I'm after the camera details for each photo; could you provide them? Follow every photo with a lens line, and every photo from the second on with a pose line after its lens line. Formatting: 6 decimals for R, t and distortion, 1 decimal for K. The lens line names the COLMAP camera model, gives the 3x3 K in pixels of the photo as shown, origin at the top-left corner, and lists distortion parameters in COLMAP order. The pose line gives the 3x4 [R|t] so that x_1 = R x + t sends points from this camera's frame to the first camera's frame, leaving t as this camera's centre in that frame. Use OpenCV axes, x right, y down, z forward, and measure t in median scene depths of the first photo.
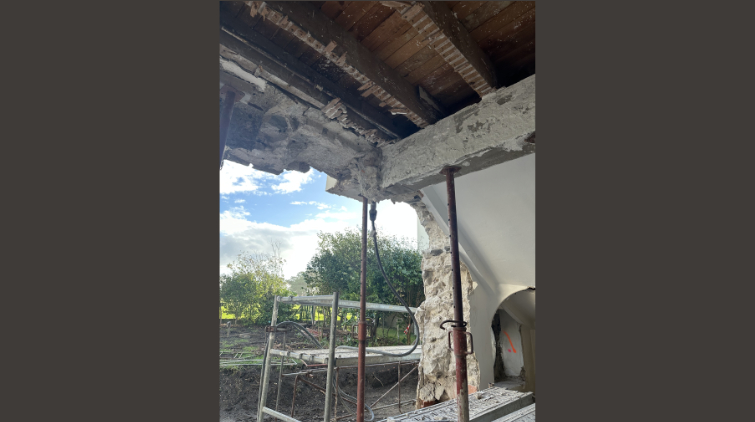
lens RADIAL K [[291.9, 0, 377.5], [0, 291.9, 211.0], [0, 0, 1]] dist [0.000773, -0.000001]
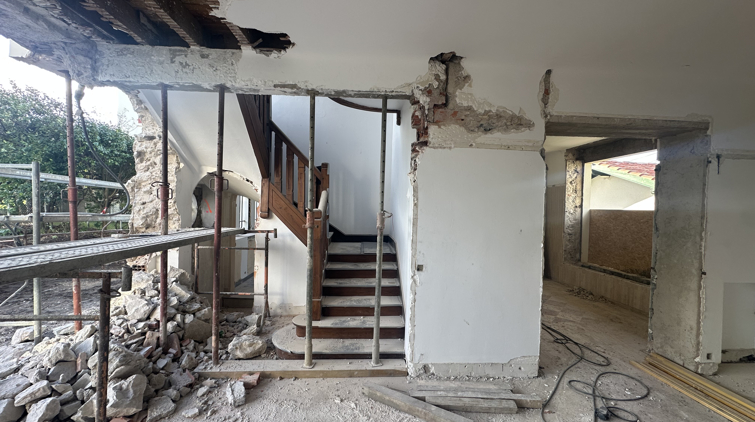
lens RADIAL K [[320.4, 0, 377.5], [0, 320.4, 211.0], [0, 0, 1]] dist [0.014764, 0.000064]
pose [[0.682446, -0.030020, 0.730319, -0.162892], [-0.228650, 0.940244, 0.252312, -0.146502], [-0.694252, -0.339177, 0.634801, -0.712928]]
